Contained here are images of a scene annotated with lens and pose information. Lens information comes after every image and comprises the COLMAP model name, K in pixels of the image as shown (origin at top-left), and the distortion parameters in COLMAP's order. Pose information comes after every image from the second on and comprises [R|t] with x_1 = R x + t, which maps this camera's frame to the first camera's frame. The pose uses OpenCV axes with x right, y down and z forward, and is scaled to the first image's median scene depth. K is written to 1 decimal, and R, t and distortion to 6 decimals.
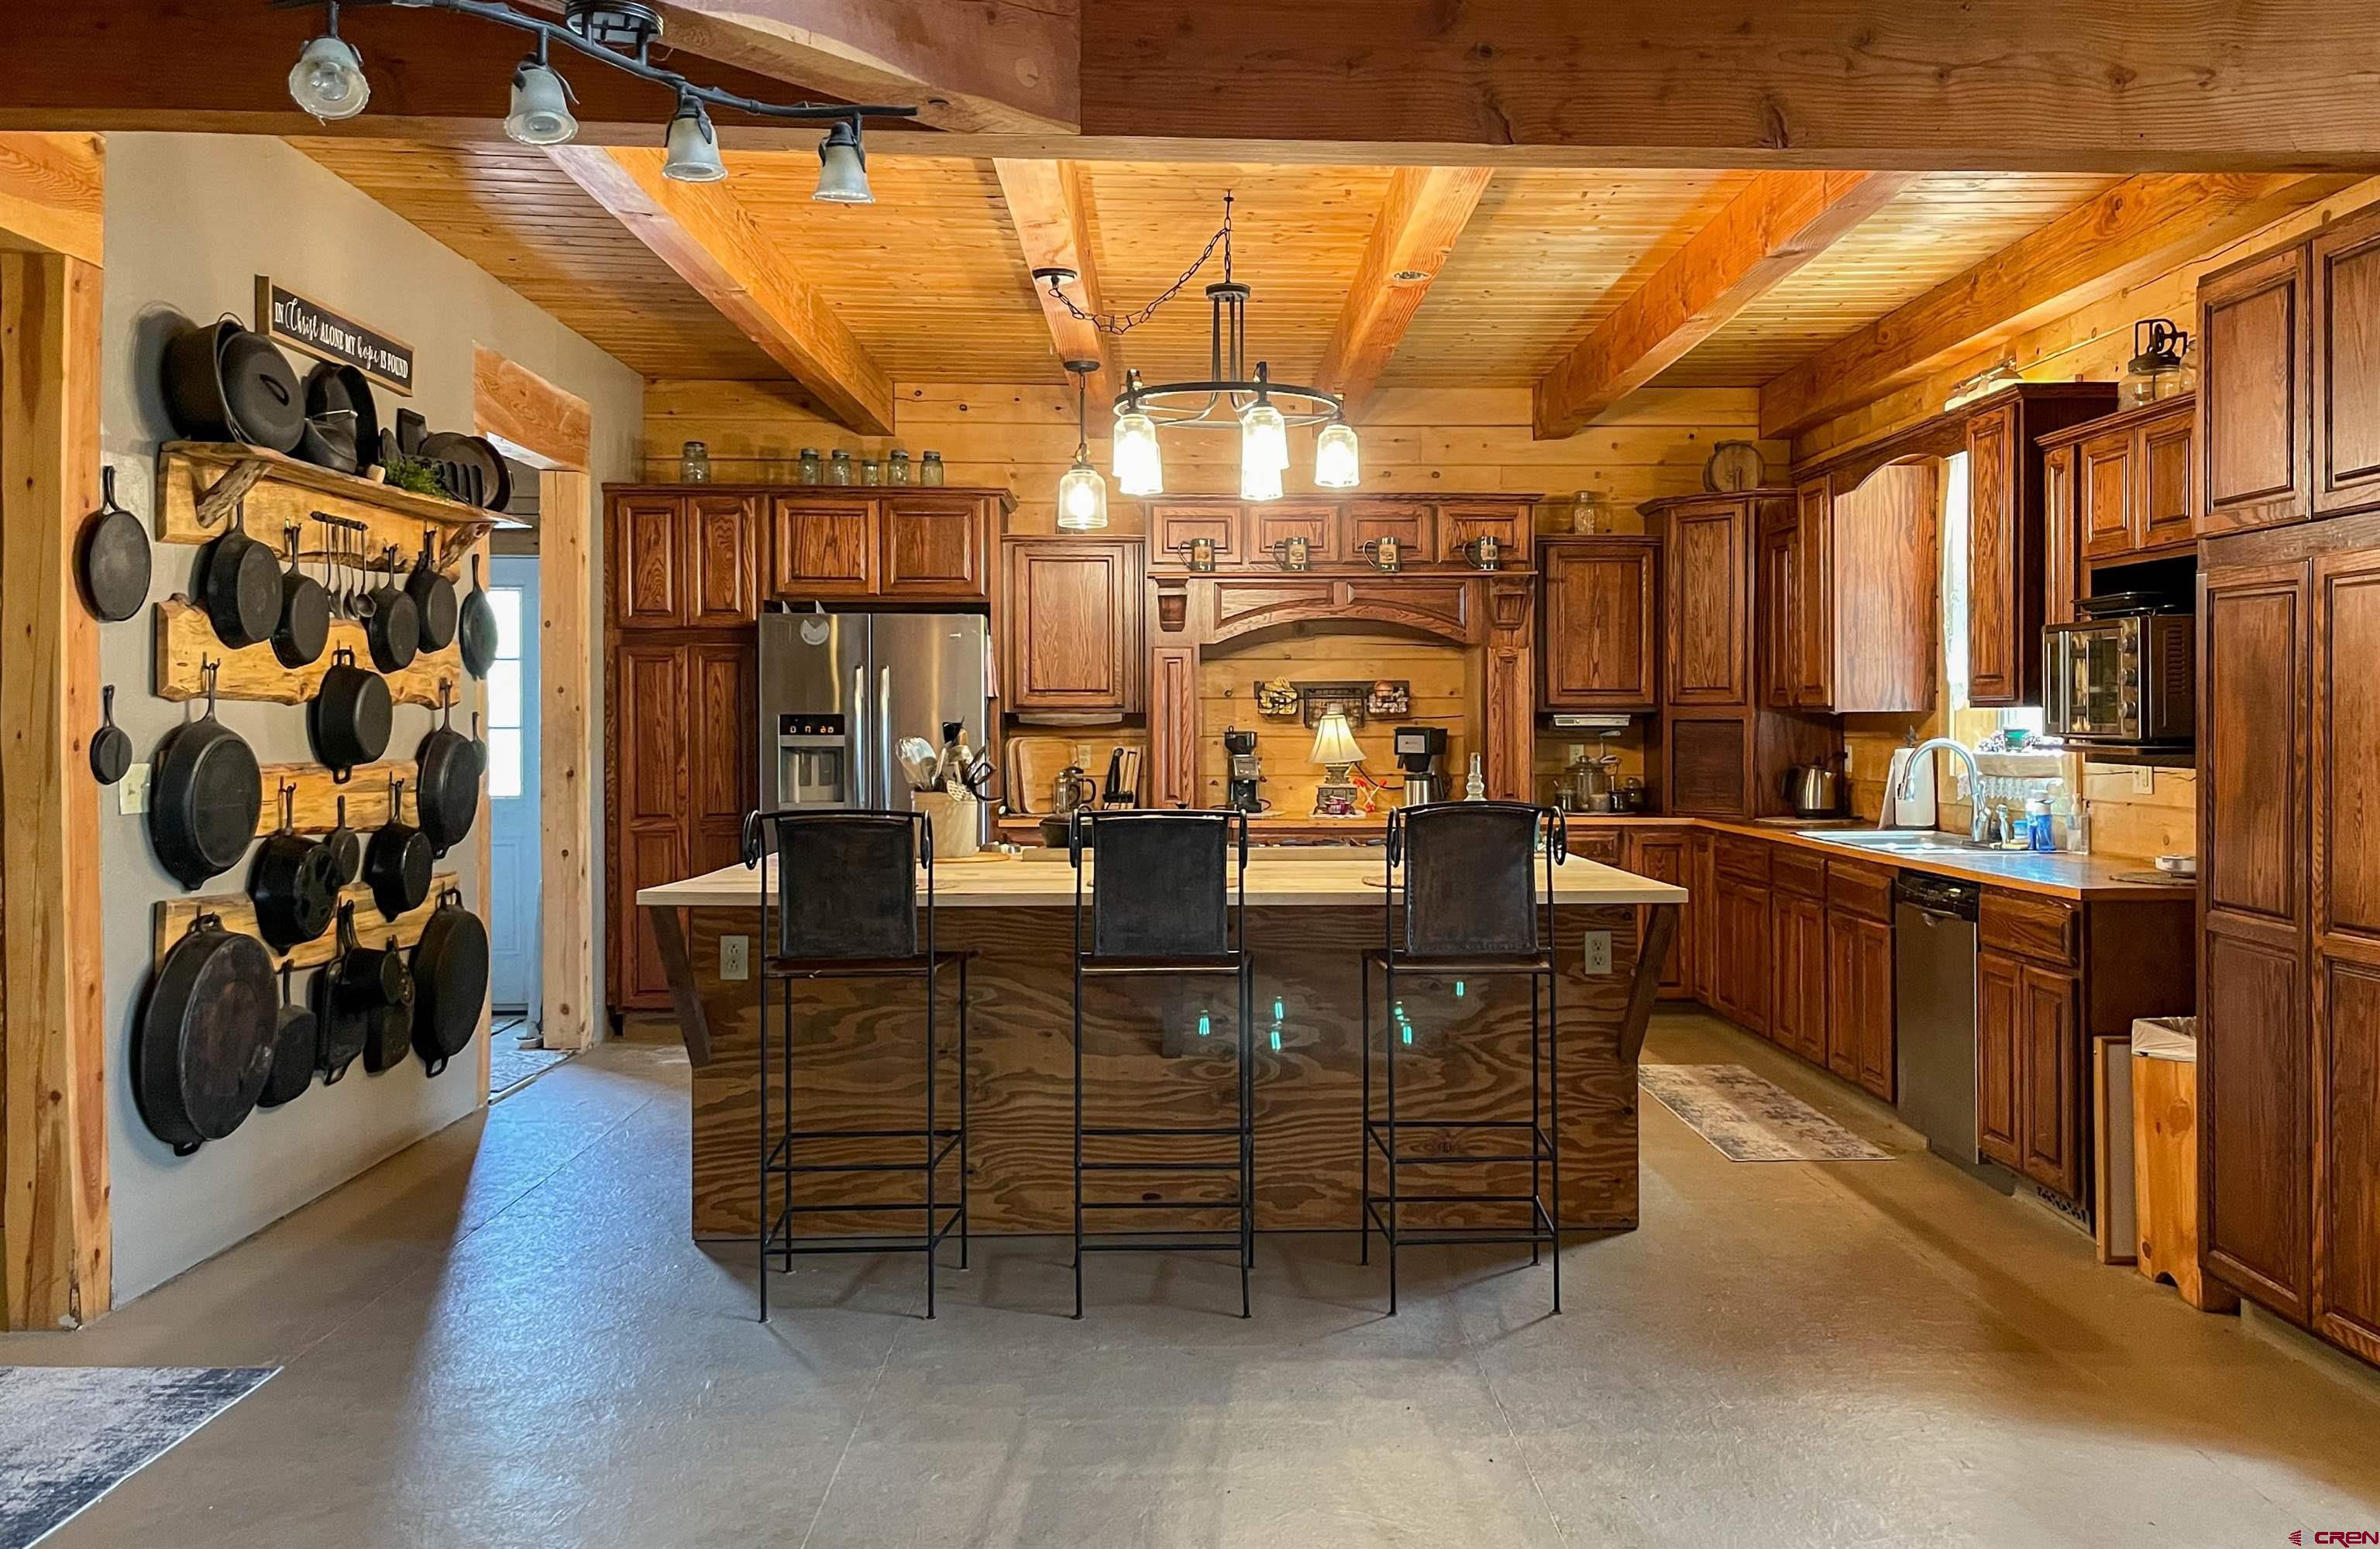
lens RADIAL K [[1956.9, 0, 1211.6], [0, 1956.9, 759.3], [0, 0, 1]] dist [0.097261, -0.003916]
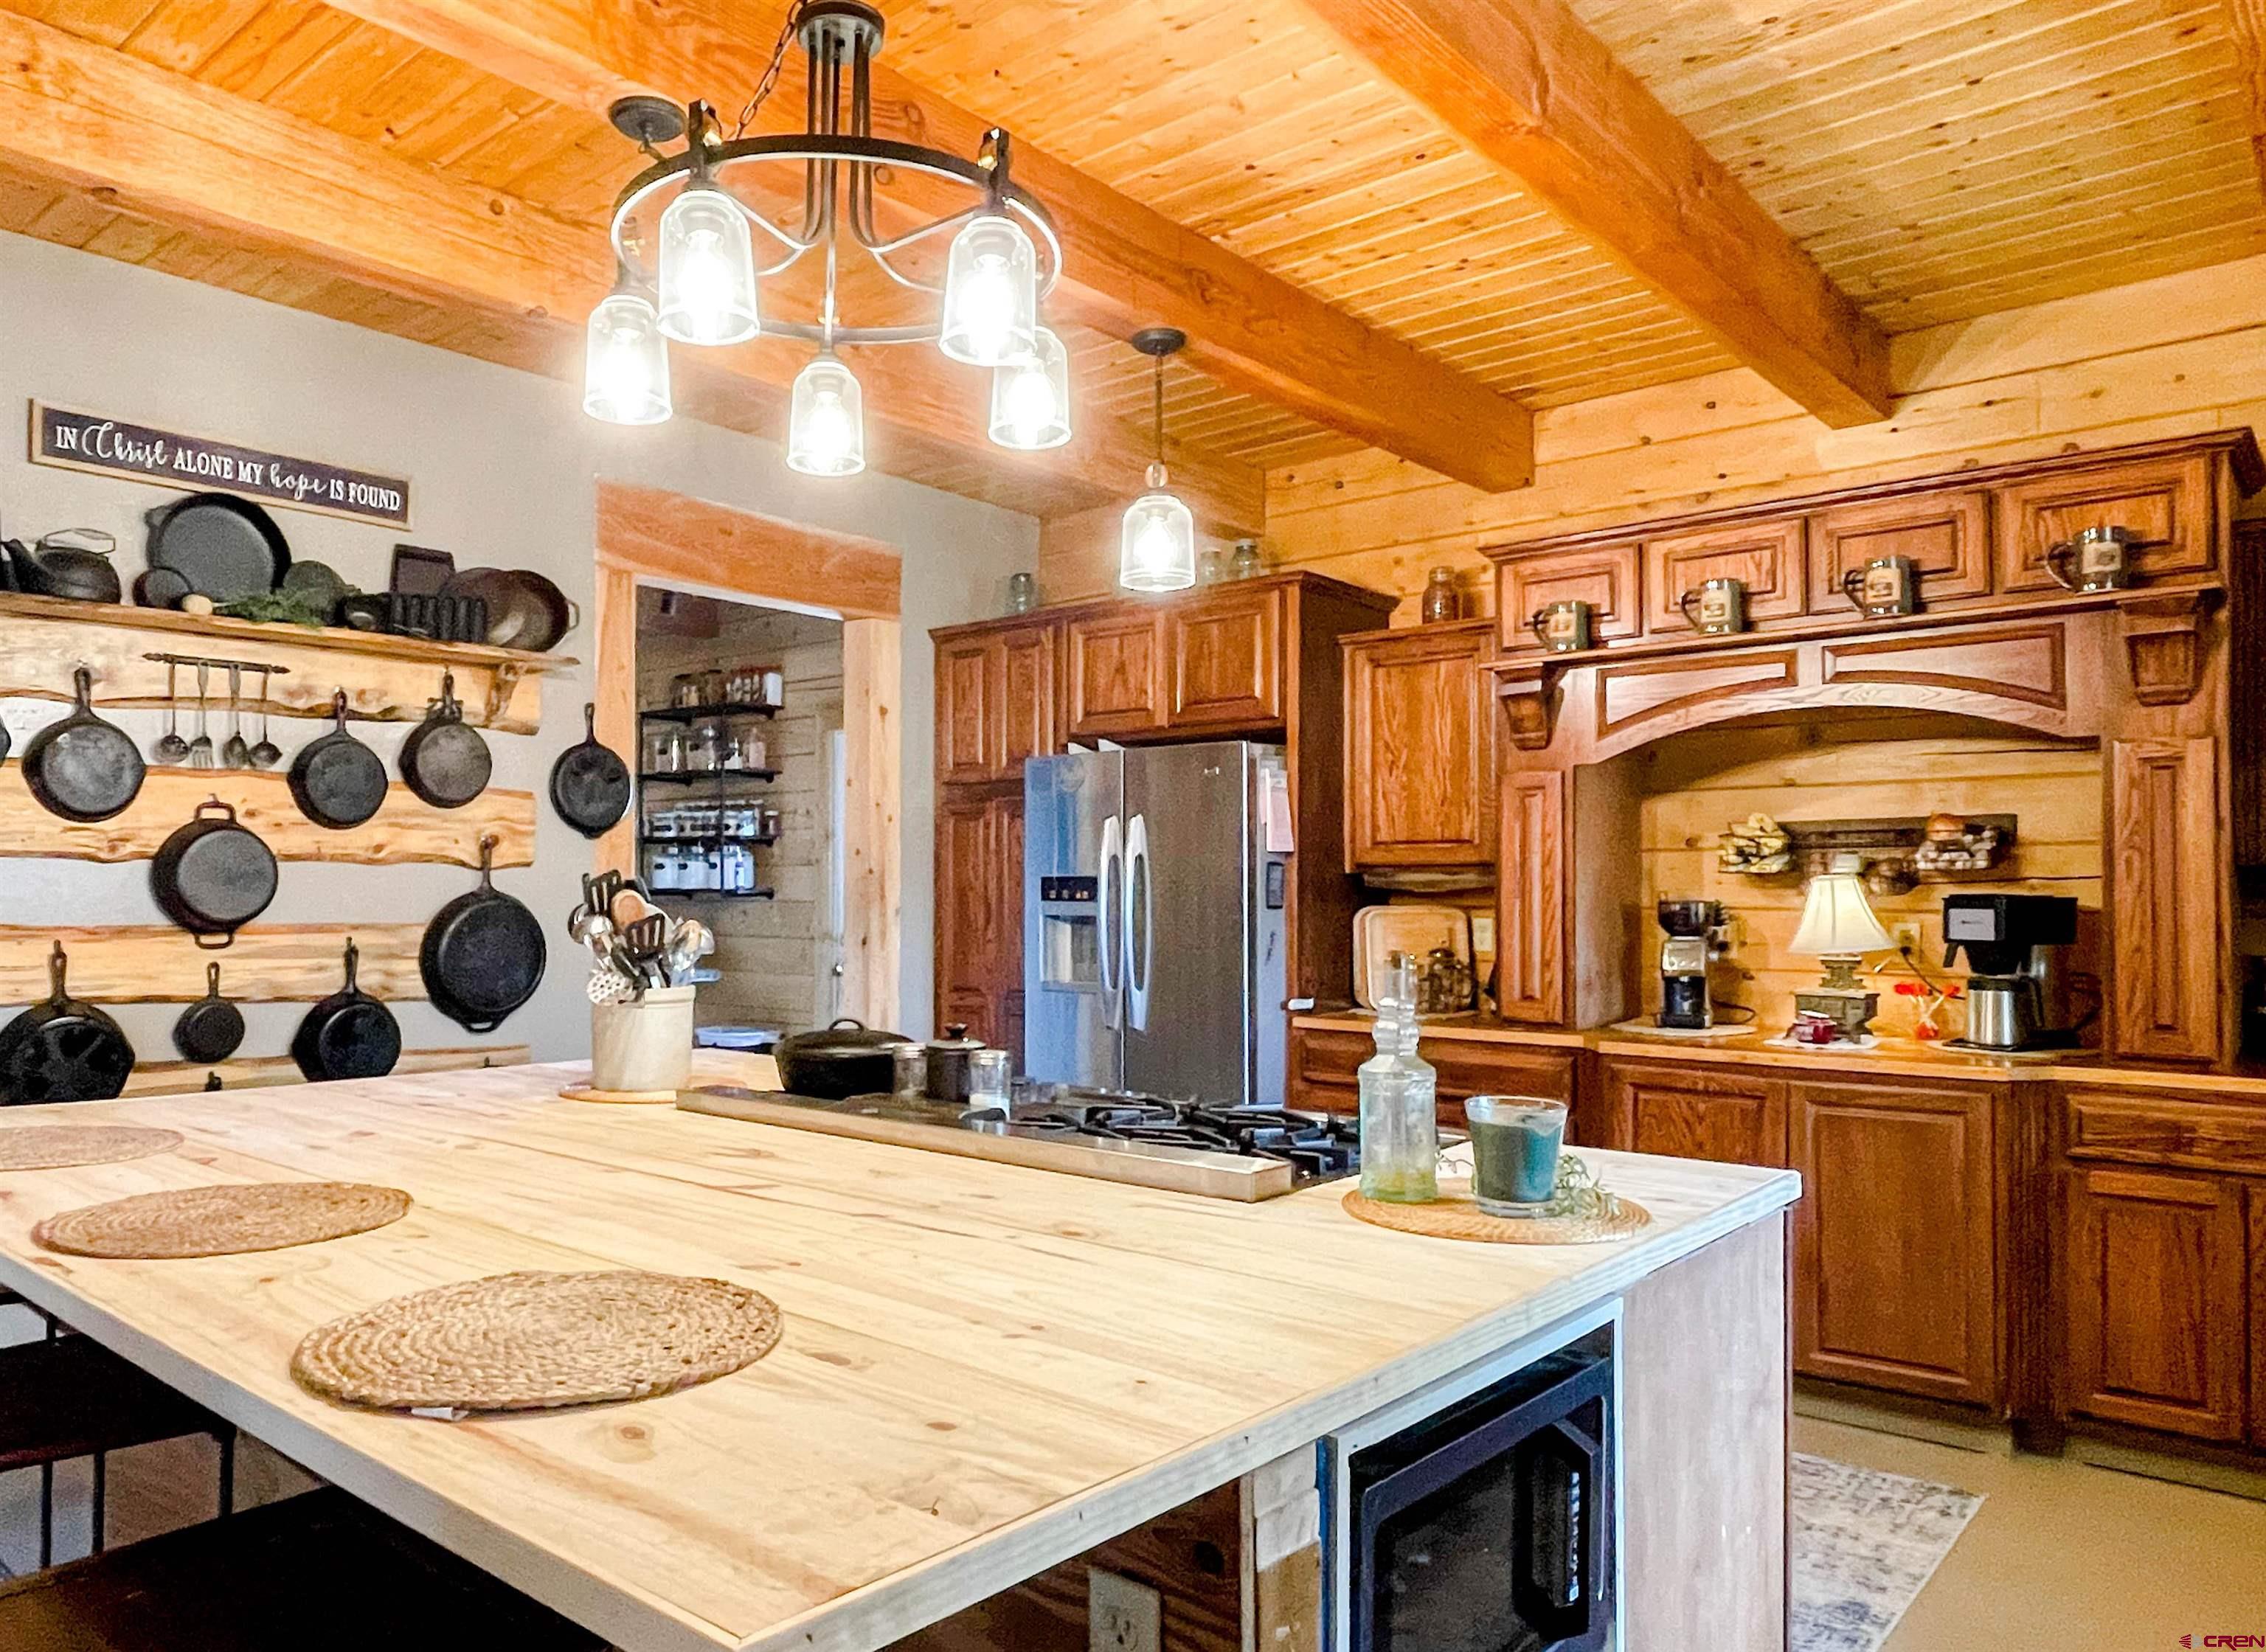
lens RADIAL K [[1507.9, 0, 1003.7], [0, 1507.9, 886.0], [0, 0, 1]] dist [-0.003225, -0.007612]
pose [[0.718901, -0.001808, -0.695110, 0.206651], [-0.016043, 0.999687, -0.019193, -0.006248], [0.694927, 0.024949, 0.718647, 0.509889]]
